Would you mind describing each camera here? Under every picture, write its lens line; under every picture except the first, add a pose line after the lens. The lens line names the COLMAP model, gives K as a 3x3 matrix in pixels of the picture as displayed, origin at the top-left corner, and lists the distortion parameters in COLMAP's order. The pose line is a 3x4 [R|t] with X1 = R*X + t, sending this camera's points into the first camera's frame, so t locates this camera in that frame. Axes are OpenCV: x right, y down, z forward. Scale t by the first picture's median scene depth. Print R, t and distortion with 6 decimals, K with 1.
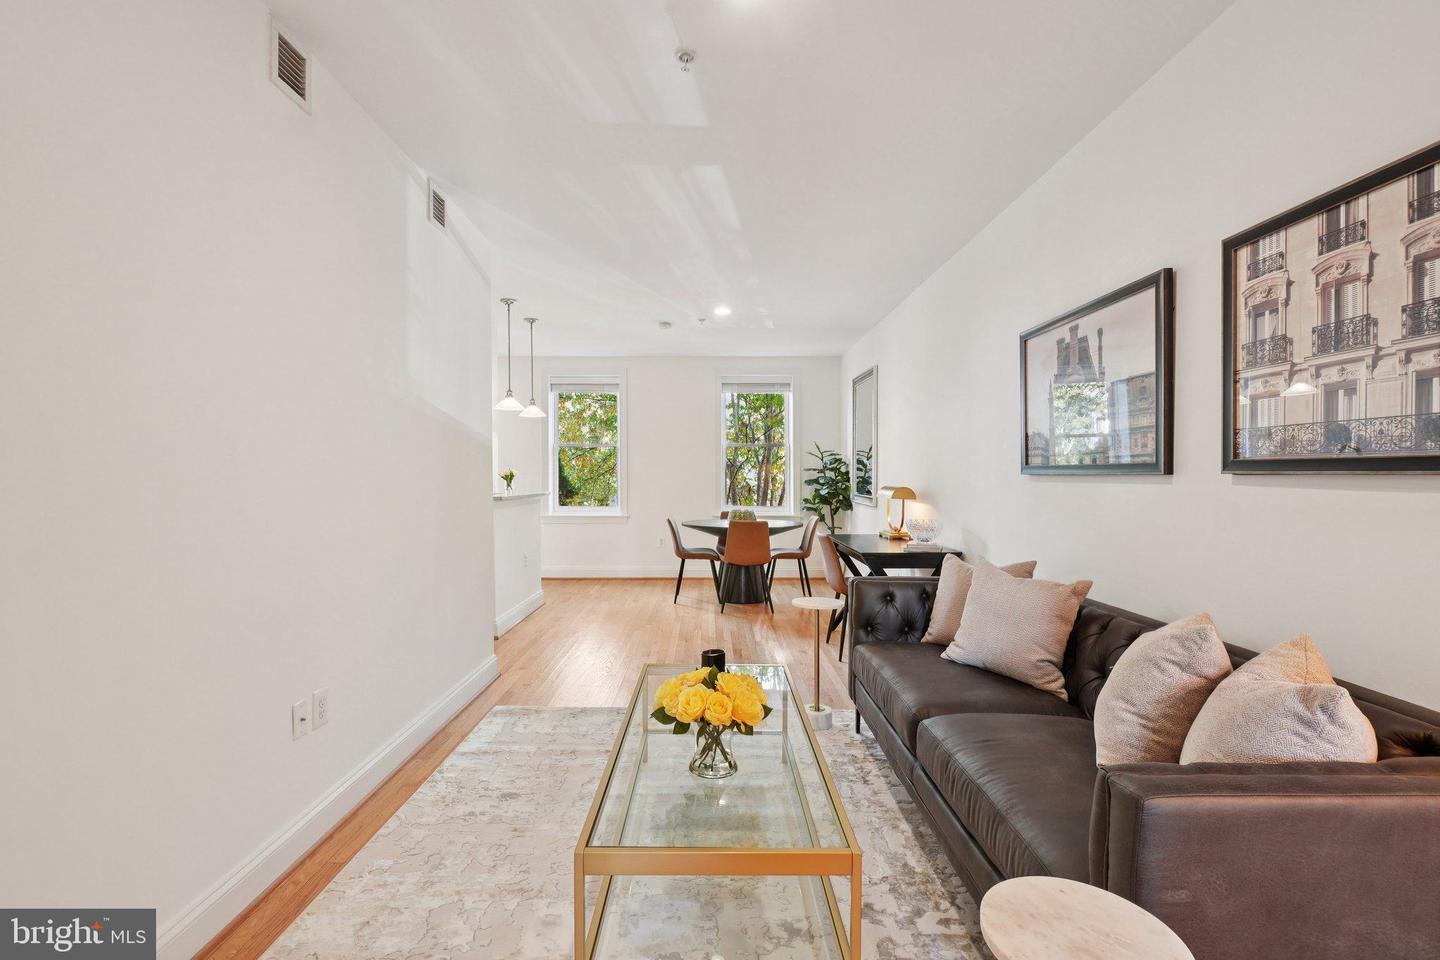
lens RADIAL K [[649.8, 0, 714.7], [0, 649.8, 487.2], [0, 0, 1]] dist [0.000296, 0.000086]
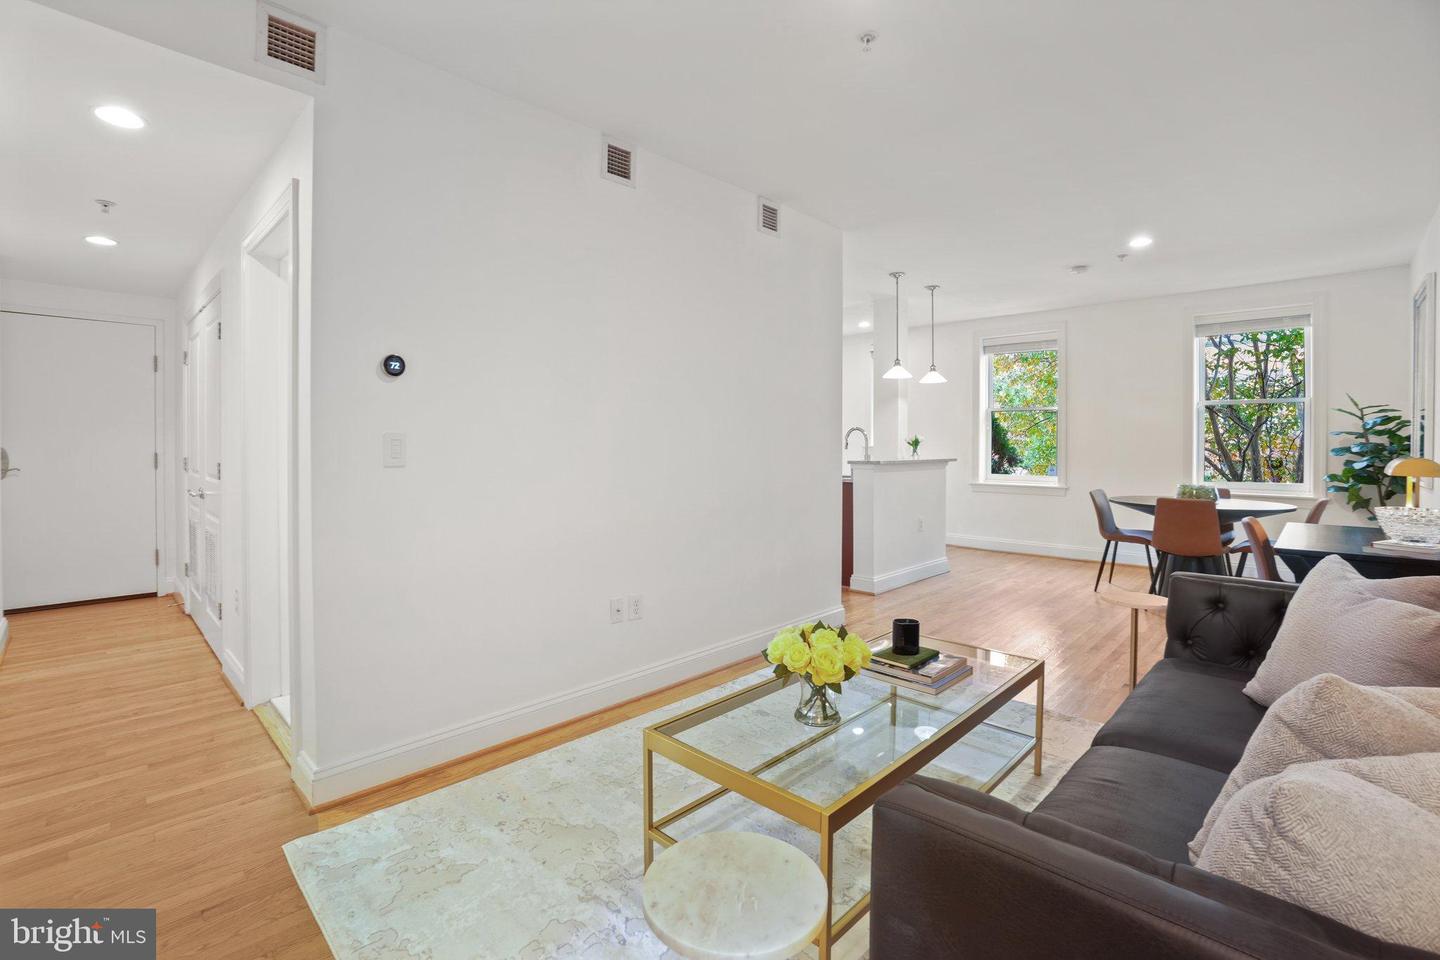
lens RADIAL K [[667.9, 0, 724.3], [0, 667.9, 440.7], [0, 0, 1]] dist [-0.001503, -0.000134]
pose [[0.735191, 0.000529, -0.677860, 0.516740], [-0.013361, 0.999817, -0.013711, -0.000660], [0.677728, 0.019137, 0.735063, 0.063621]]
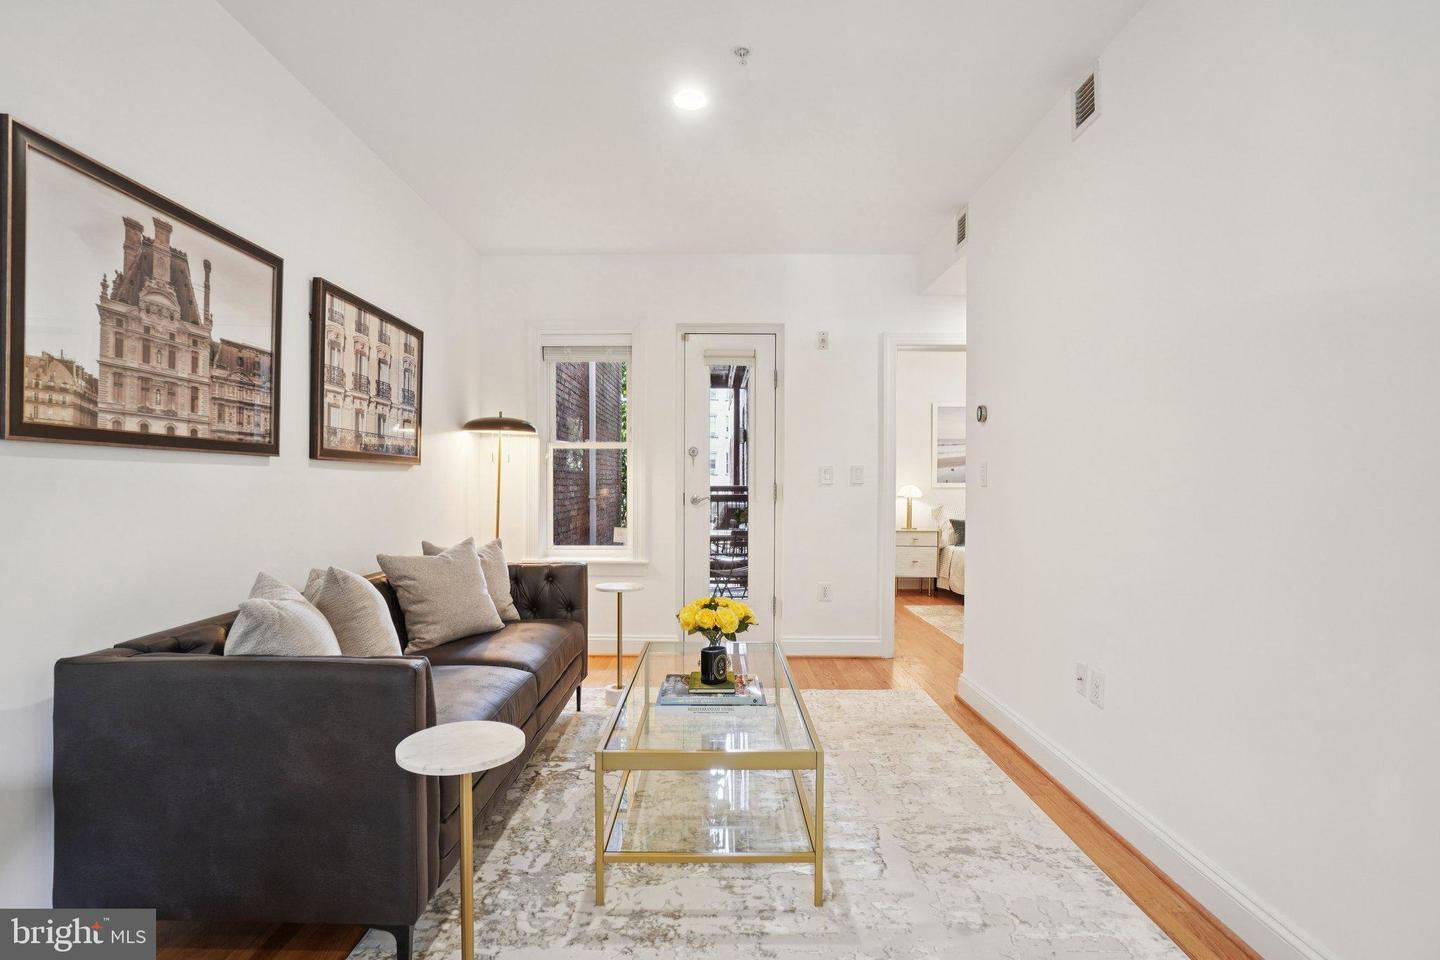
lens RADIAL K [[736.3, 0, 720.0], [0, 736.3, 480.0], [0, 0, 1]] dist [-0.000602, -0.000008]
pose [[-0.999989, -0.003881, -0.002780, -0.009003], [-0.003924, 0.999870, 0.015644, -0.003960], [0.002719, 0.015655, -0.999874, 2.571823]]
